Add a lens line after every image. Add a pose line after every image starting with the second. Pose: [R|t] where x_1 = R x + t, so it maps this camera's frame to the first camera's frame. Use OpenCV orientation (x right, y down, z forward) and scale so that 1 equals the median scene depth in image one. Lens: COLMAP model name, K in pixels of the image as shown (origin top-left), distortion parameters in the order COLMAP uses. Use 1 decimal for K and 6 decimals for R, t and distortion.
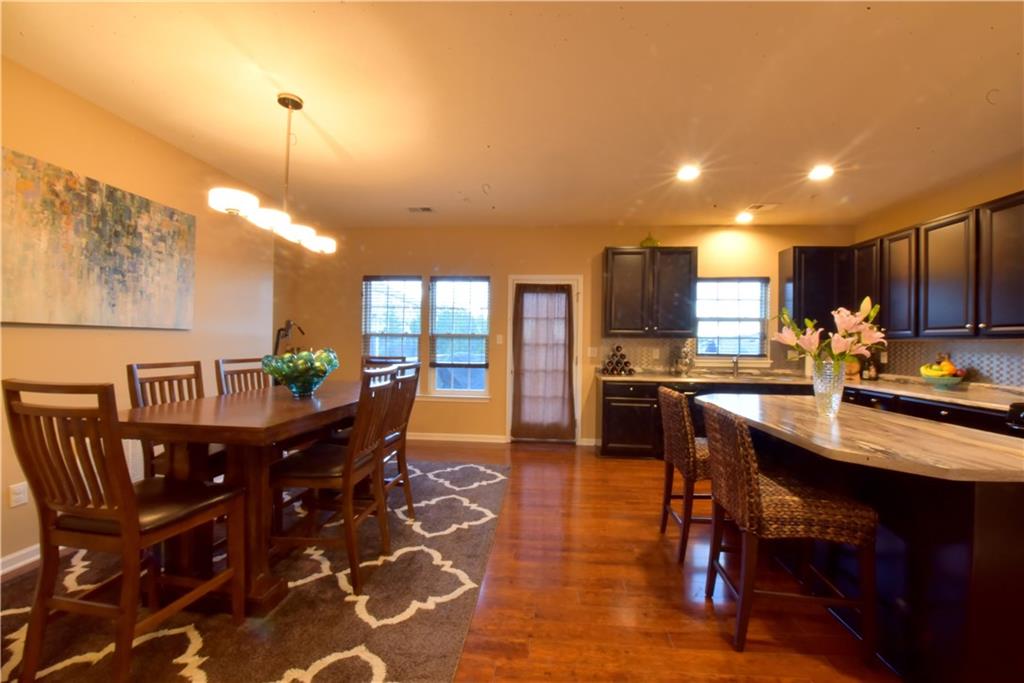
lens RADIAL K [[404.2, 0, 513.7], [0, 404.2, 340.0], [0, 0, 1]] dist [-0.017384, -0.001572]
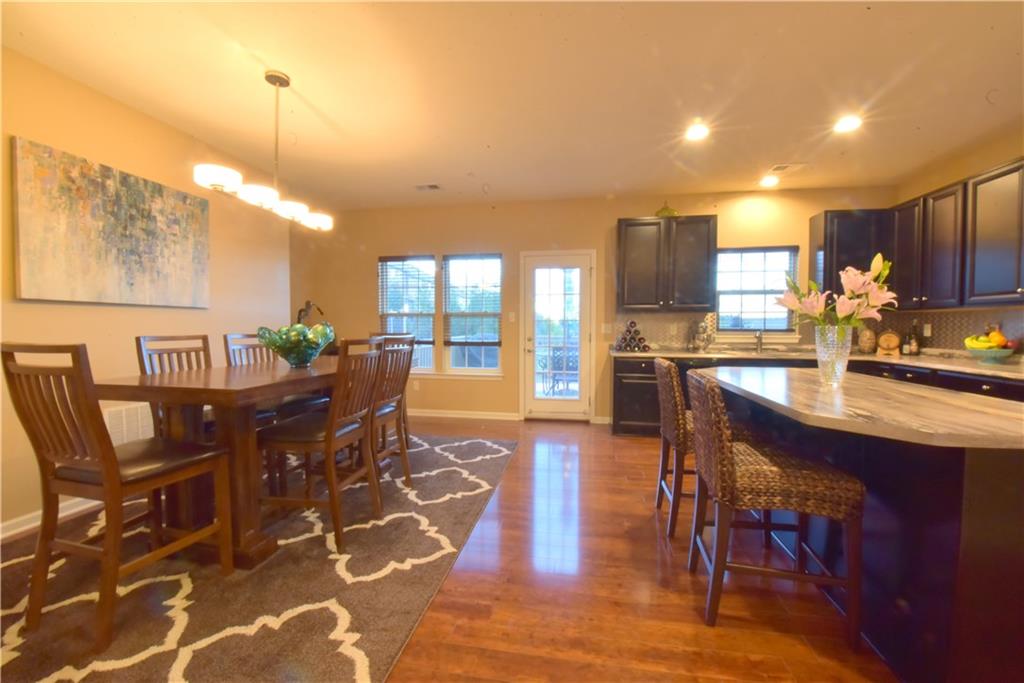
lens RADIAL K [[404.2, 0, 514.1], [0, 404.2, 339.9], [0, 0, 1]] dist [-0.017384, -0.001572]
pose [[0.995630, -0.008541, -0.092992, 0.132081], [0.012021, 0.999246, 0.036925, 0.038649], [0.092606, -0.037881, 0.994982, 0.019653]]
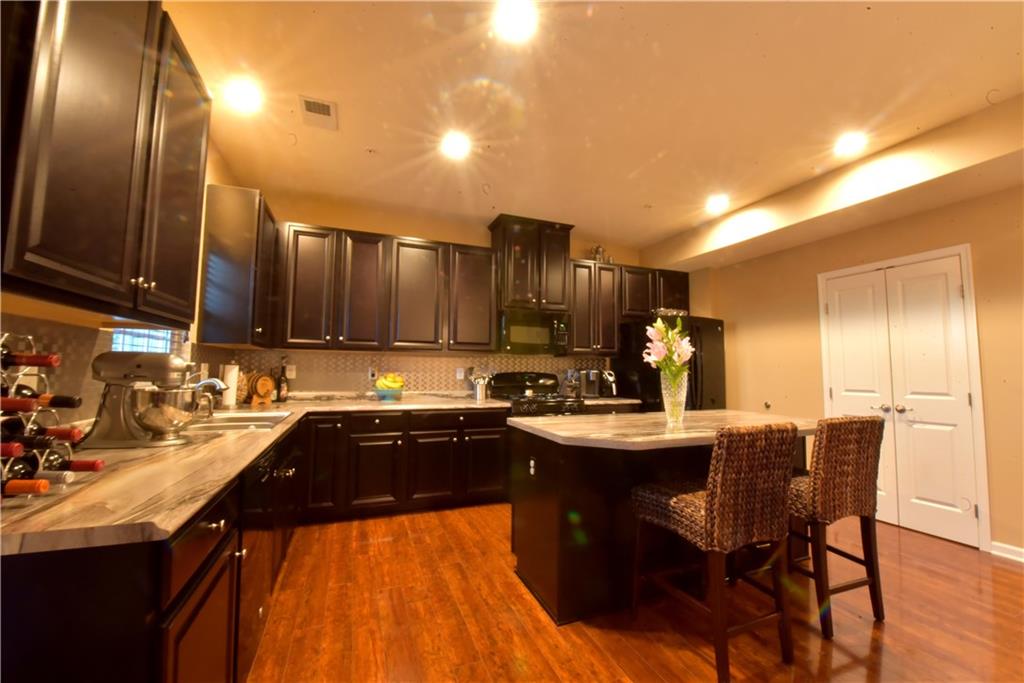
lens RADIAL K [[404.2, 0, 511.7], [0, 404.2, 339.0], [0, 0, 1]] dist [-0.017384, -0.001572]
pose [[-0.446777, 0.048831, 0.893311, -0.001368], [-0.021352, 0.997643, -0.065214, 0.039075], [-0.894390, -0.048210, -0.444682, 1.720361]]
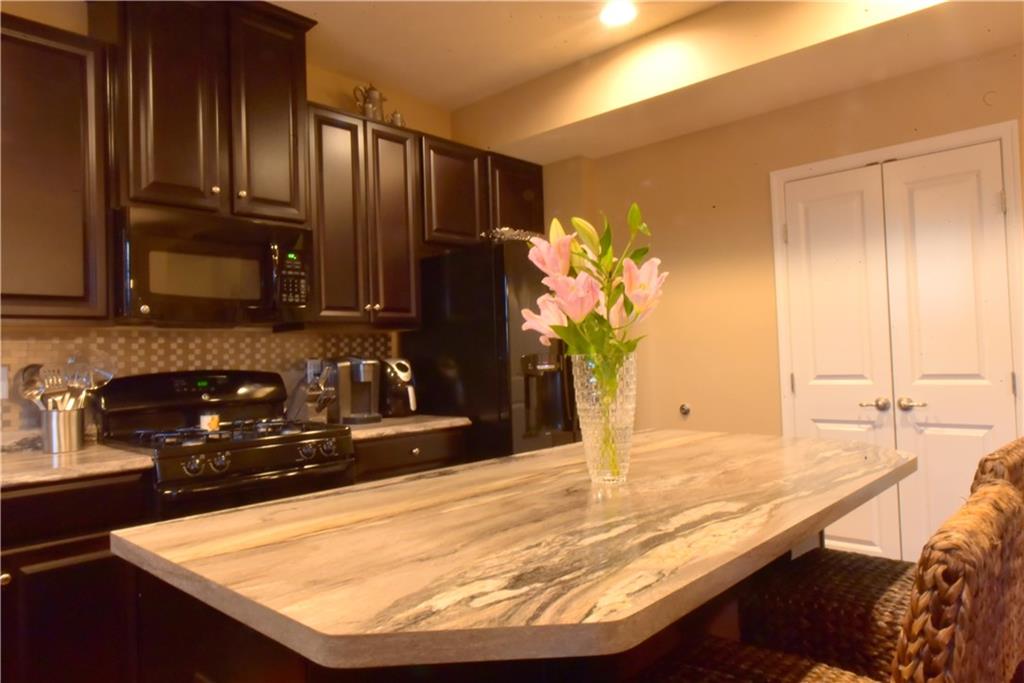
lens RADIAL K [[668.9, 0, 518.6], [0, 668.9, 340.6], [0, 0, 1]] dist [-0.001435, 0.004079]
pose [[-0.796157, 0.024786, 0.604582, 0.378520], [0.016758, 0.999681, -0.018915, 0.045232], [-0.604858, -0.004928, -0.796318, 1.482501]]
